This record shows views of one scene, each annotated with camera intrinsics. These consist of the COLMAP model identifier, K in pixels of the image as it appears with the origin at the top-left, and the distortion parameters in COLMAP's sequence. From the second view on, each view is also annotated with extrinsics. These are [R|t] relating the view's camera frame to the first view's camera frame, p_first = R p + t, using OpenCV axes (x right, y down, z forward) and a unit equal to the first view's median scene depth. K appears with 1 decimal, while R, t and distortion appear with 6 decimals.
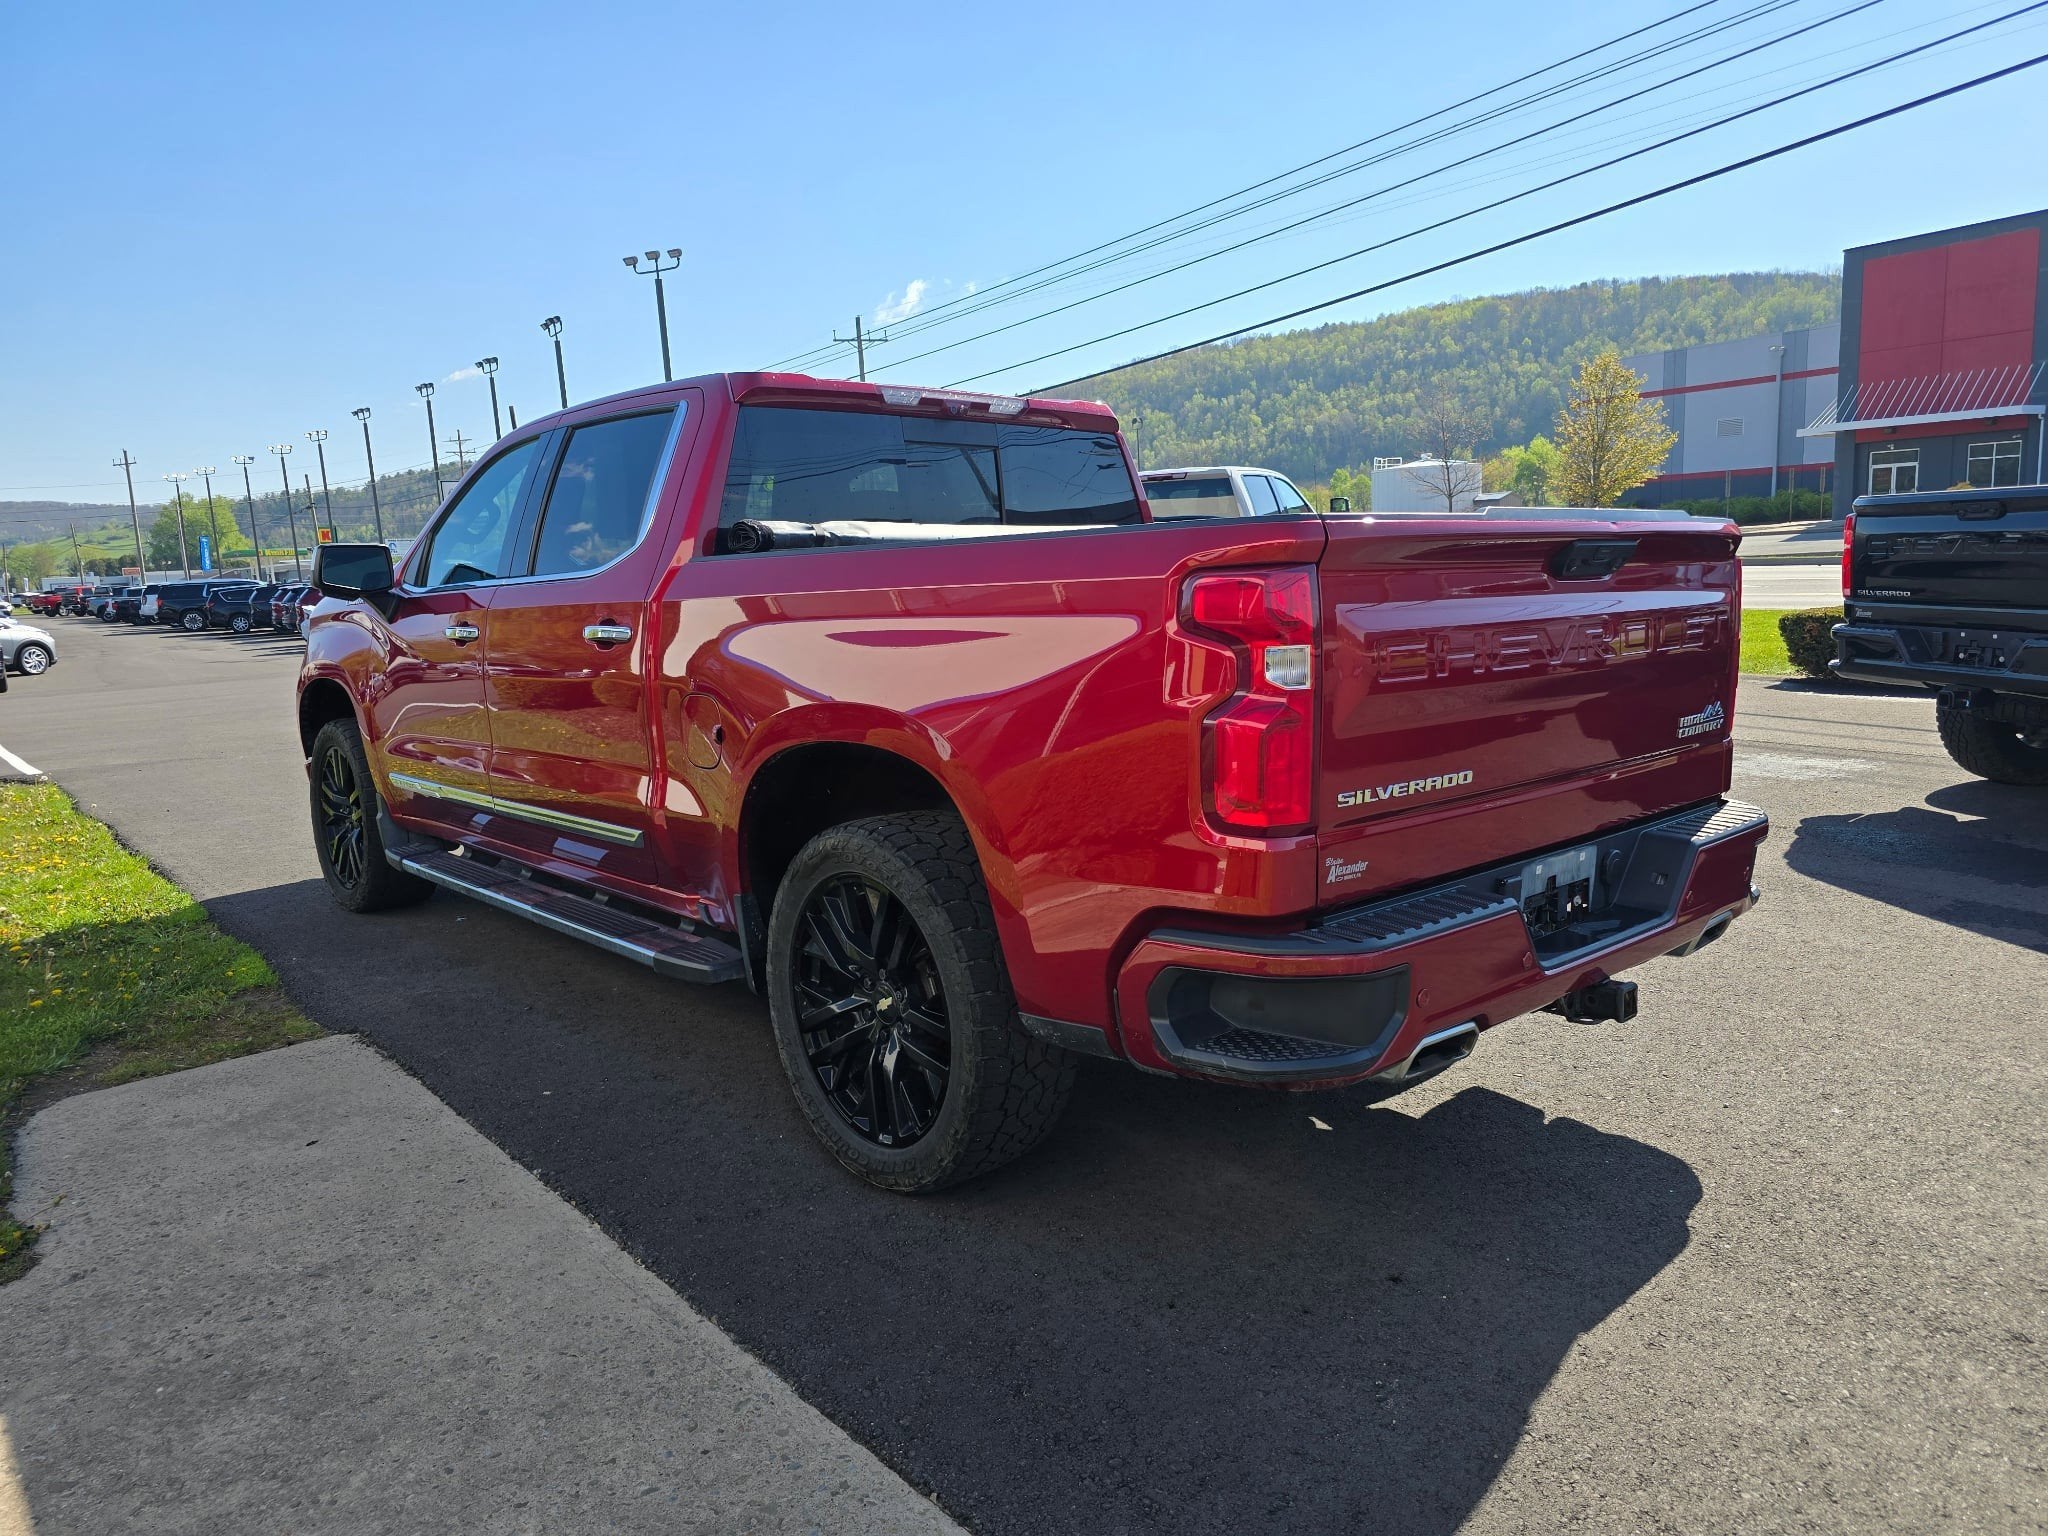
lens RADIAL K [[1356.1, 0, 1057.6], [0, 1356.1, 776.3], [0, 0, 1]] dist [0.044792, -0.045987]
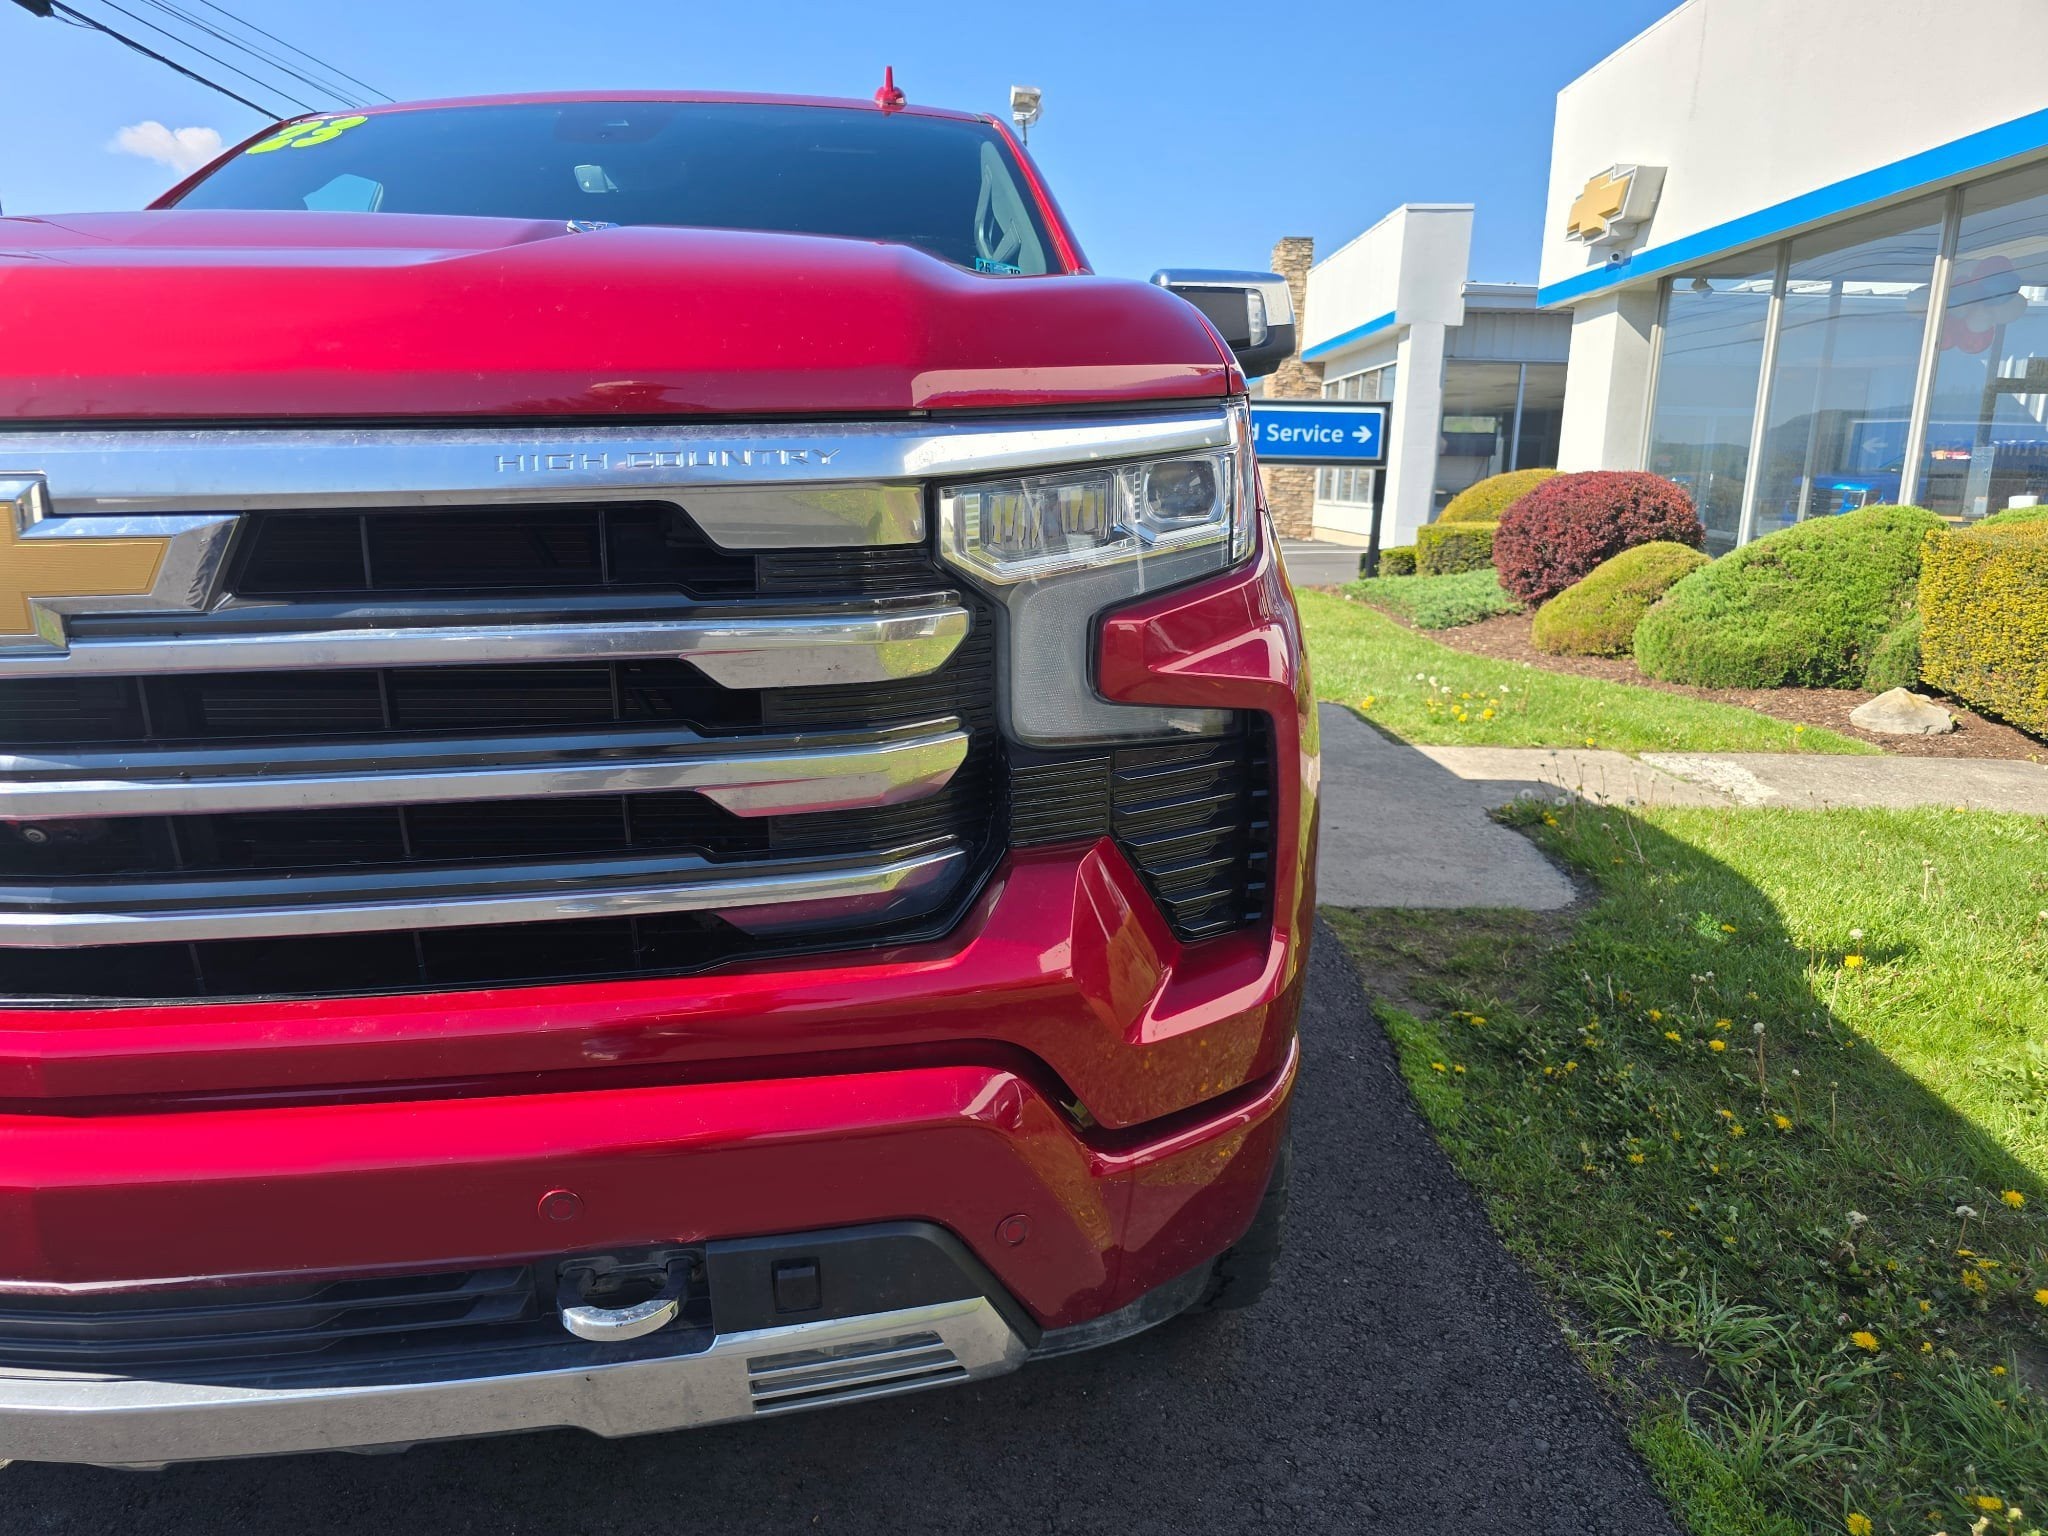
lens RADIAL K [[1381.0, 0, 1003.1], [0, 1381.0, 777.0], [0, 0, 1]] dist [0.035603, -0.025108]
pose [[-0.740177, -0.113967, 0.662684, -1.039797], [0.123093, 0.945912, 0.300163, -0.192610], [-0.661049, 0.303745, -0.686114, 1.851378]]
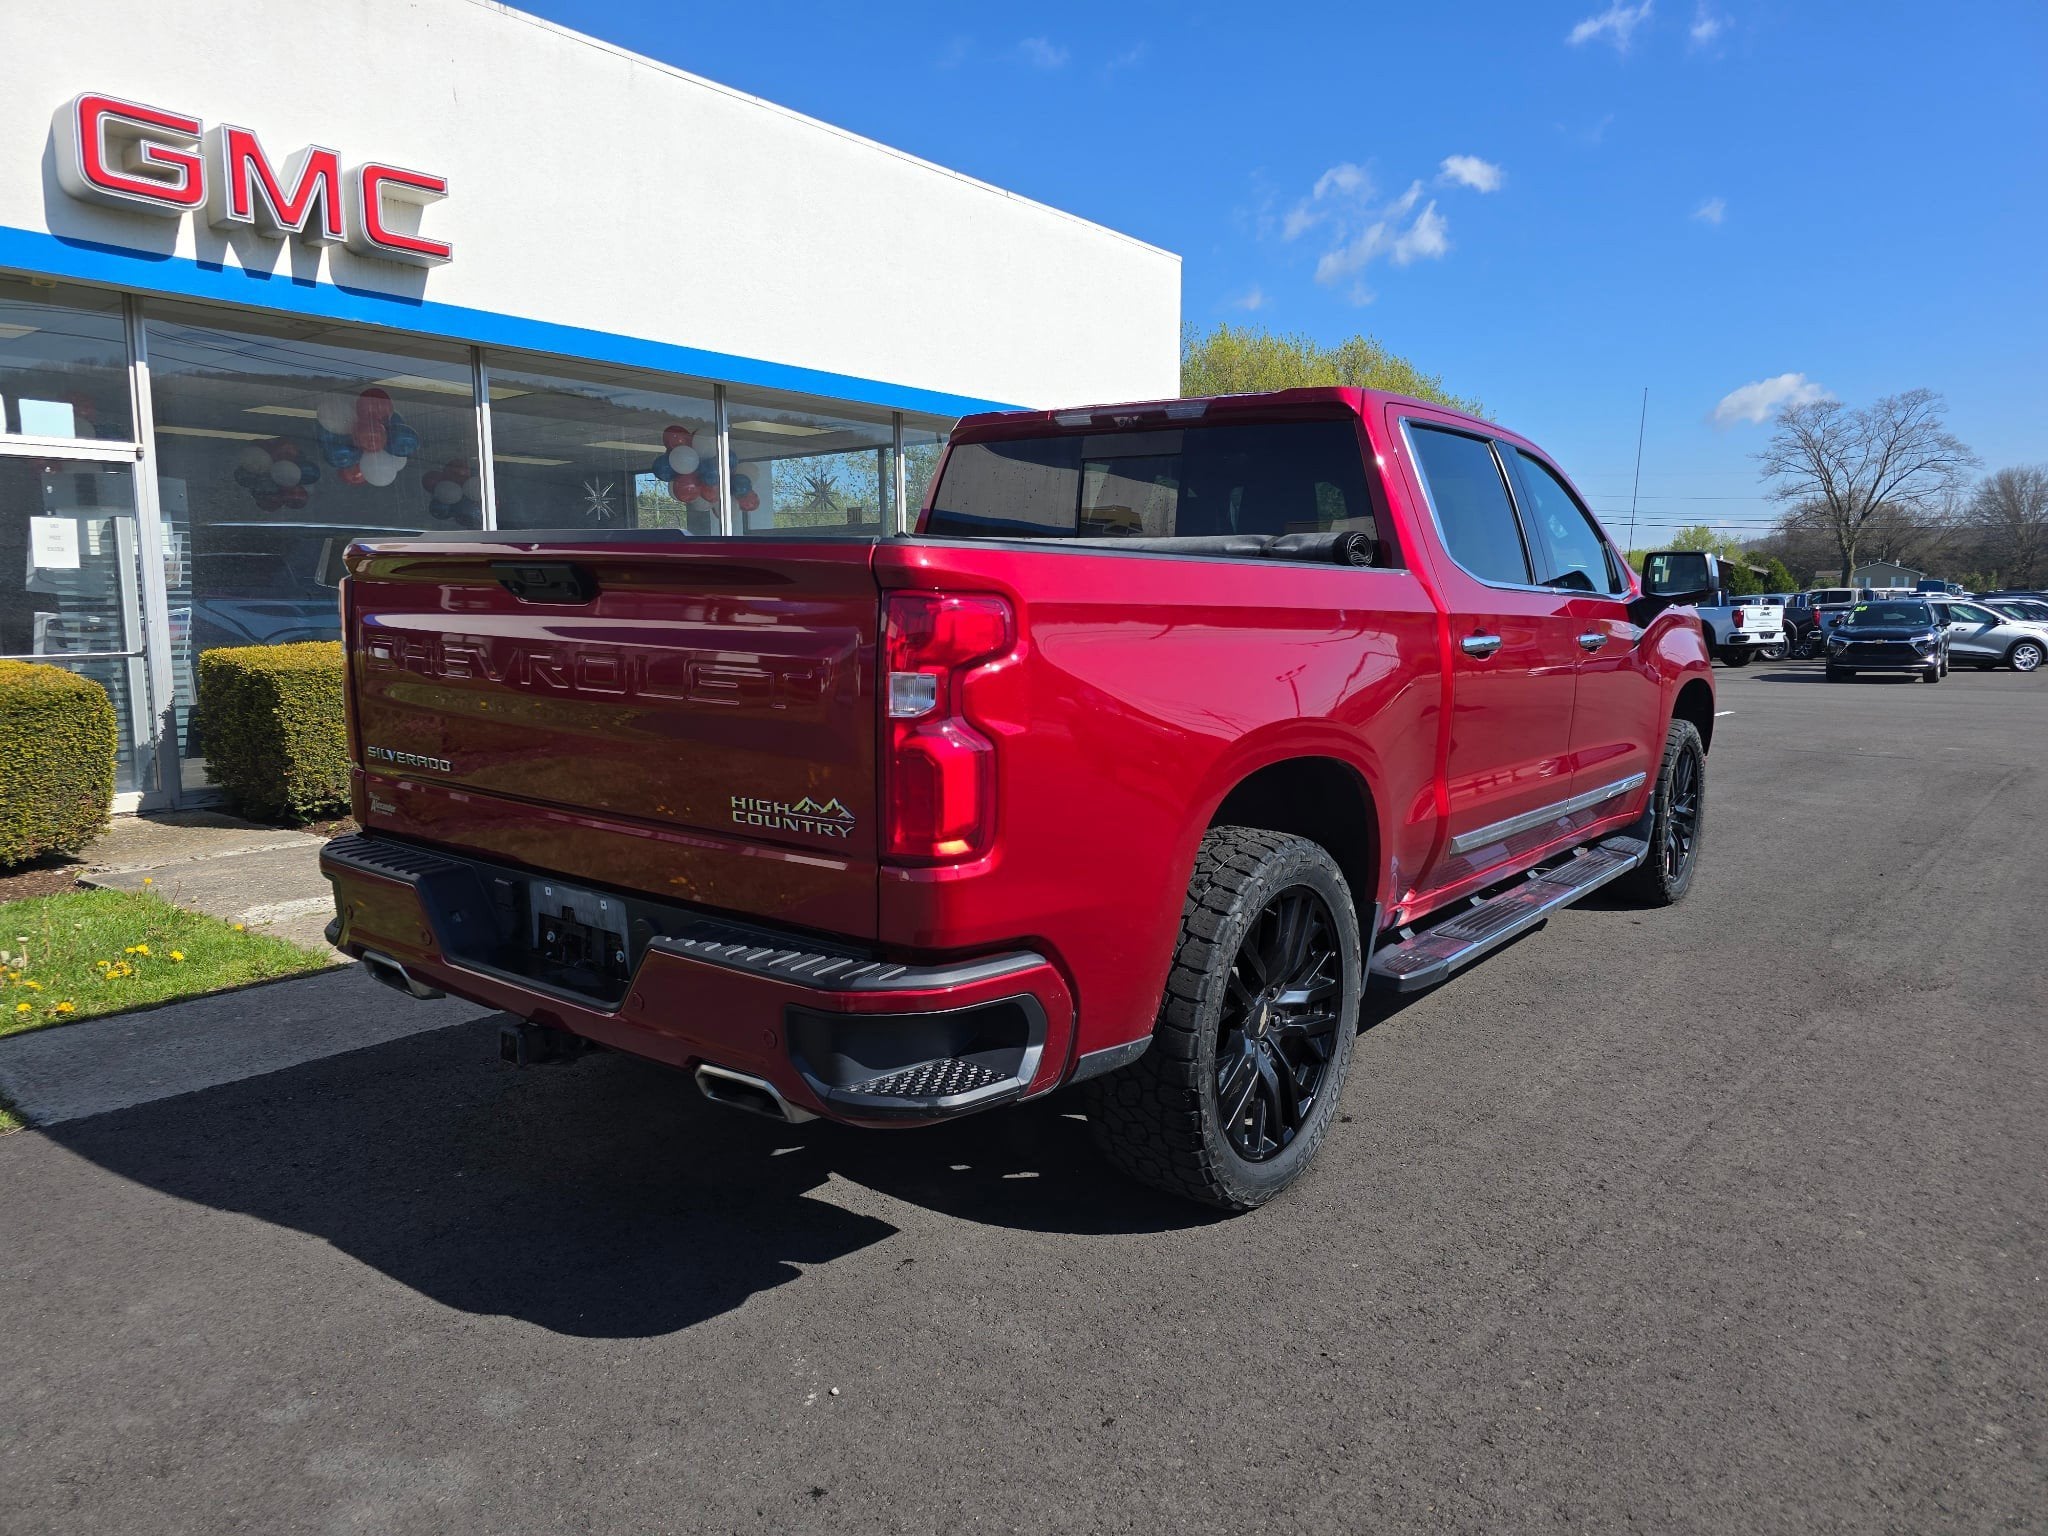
lens RADIAL K [[1372.1, 0, 1053.6], [0, 1372.1, 769.6], [0, 0, 1]] dist [0.037741, -0.022877]
pose [[0.191638, 0.159155, -0.968475, 0.975812], [-0.161538, 0.978422, 0.128825, -0.146610], [0.968081, 0.131758, 0.213212, 0.797963]]
